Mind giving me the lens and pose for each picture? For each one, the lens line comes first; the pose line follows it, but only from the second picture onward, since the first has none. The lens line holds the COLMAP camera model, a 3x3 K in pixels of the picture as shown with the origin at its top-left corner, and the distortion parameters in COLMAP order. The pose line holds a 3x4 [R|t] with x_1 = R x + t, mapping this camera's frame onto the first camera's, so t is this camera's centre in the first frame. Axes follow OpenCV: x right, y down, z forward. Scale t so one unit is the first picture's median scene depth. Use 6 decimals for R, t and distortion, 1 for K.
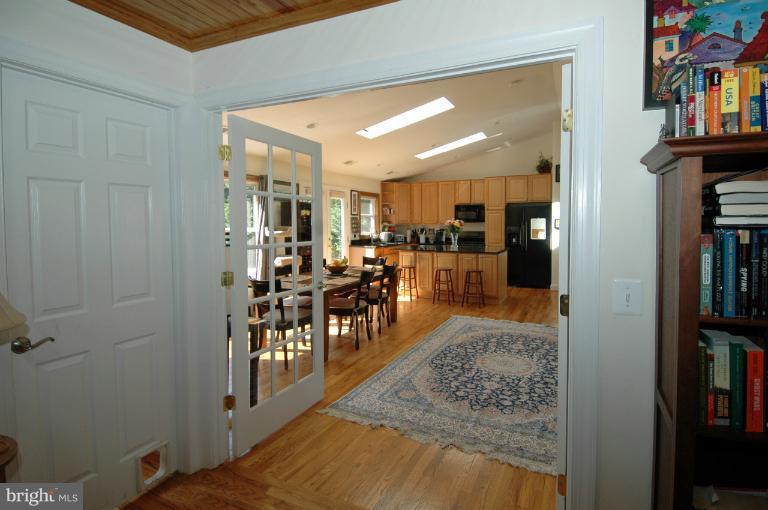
lens RADIAL K [[449.2, 0, 380.3], [0, 449.2, 225.5], [0, 0, 1]] dist [0.001142, 0.000101]
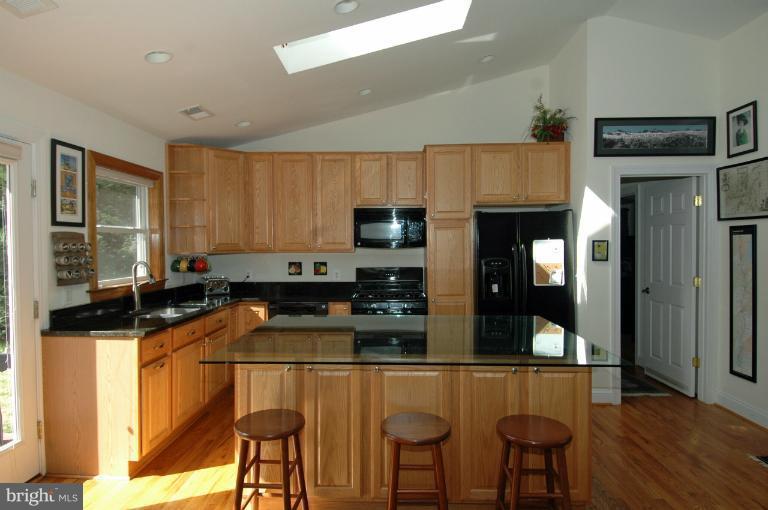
lens RADIAL K [[447.0, 0, 386.5], [0, 447.0, 249.7], [0, 0, 1]] dist [0.001278, -0.000744]
pose [[0.903112, -0.004831, 0.429377, 0.007298], [0.002032, 0.999974, 0.006978, -0.008396], [-0.429399, -0.005429, 0.903098, 0.640461]]
